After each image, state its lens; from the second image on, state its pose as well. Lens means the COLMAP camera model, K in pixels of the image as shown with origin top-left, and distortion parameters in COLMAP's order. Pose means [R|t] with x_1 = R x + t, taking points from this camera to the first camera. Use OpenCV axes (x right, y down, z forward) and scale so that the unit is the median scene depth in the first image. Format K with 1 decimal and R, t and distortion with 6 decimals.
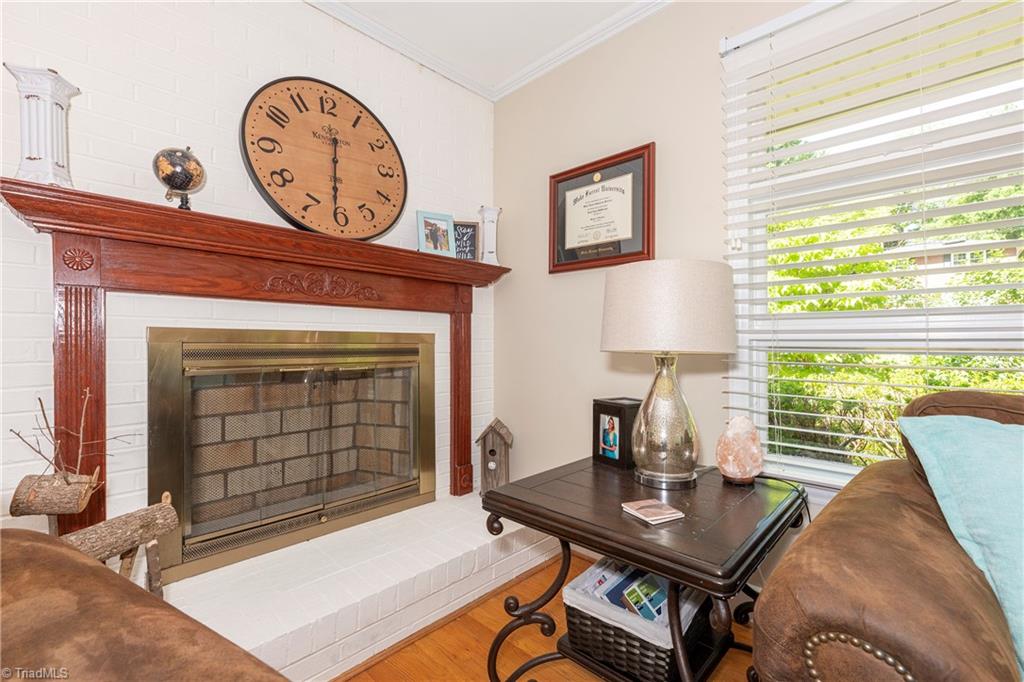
lens RADIAL K [[455.1, 0, 501.9], [0, 455.1, 340.5], [0, 0, 1]] dist [-0.001801, -0.000188]
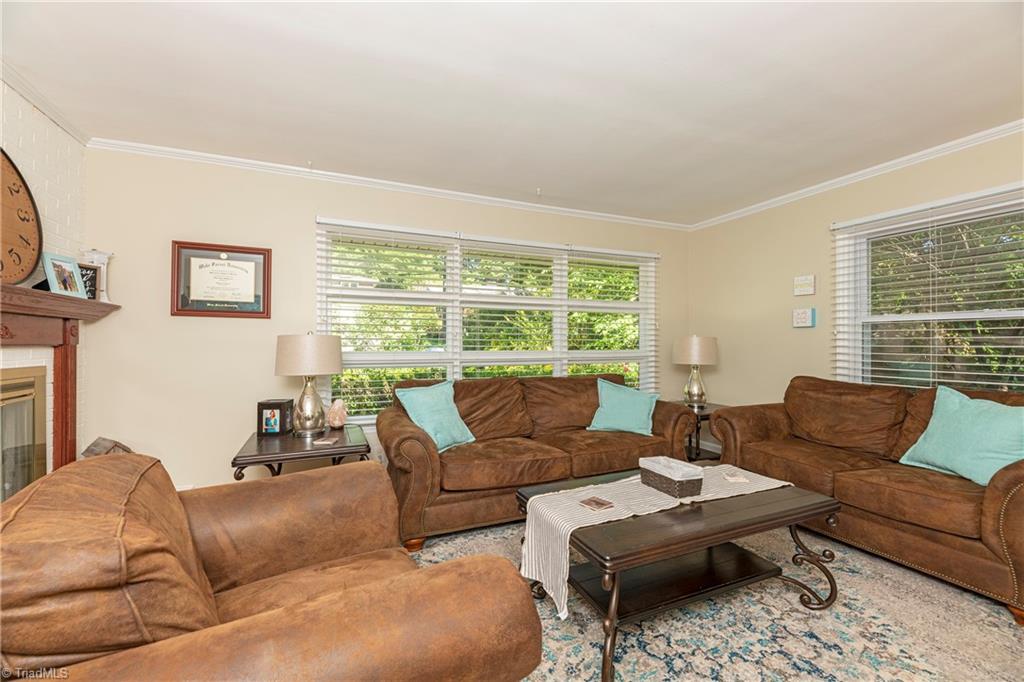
lens RADIAL K [[437.3, 0, 531.3], [0, 437.3, 340.4], [0, 0, 1]] dist [0.000660, -0.000228]
pose [[0.355741, 0.002766, 0.934581, -0.788674], [-0.006005, 0.999982, -0.000673, -0.090874], [-0.934565, -0.005373, 0.355751, -0.460682]]
